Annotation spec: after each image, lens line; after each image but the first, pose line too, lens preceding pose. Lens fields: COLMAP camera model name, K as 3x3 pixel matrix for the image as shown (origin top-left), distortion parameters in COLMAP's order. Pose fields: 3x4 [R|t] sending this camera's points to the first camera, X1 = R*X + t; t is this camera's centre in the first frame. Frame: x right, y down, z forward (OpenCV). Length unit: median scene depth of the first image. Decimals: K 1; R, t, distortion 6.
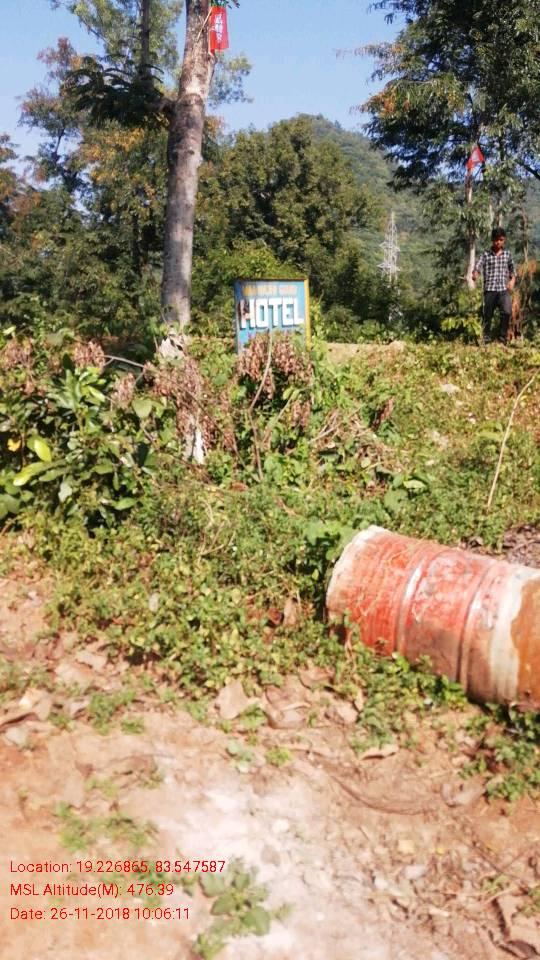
lens RADIAL K [[712.6, 0, 270.0], [0, 712.6, 480.0], [0, 0, 1]] dist [0.009028, -0.003188]
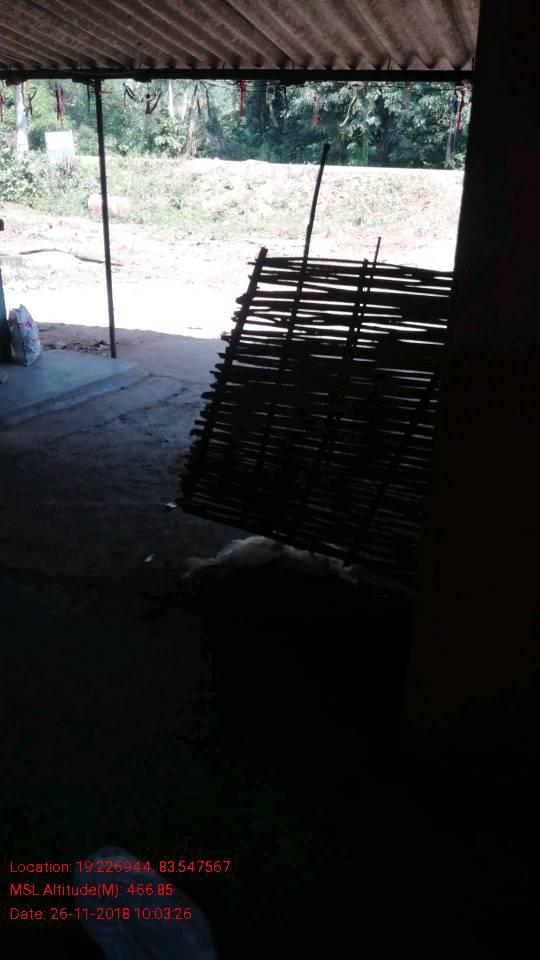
lens RADIAL K [[712.6, 0, 270.0], [0, 712.6, 480.0], [0, 0, 1]] dist [0.009028, -0.003188]
pose [[0.951569, -0.123920, 0.281356, -0.238052], [0.051390, 0.966404, 0.251839, 0.523111], [-0.303111, -0.225184, 0.925968, -3.014642]]
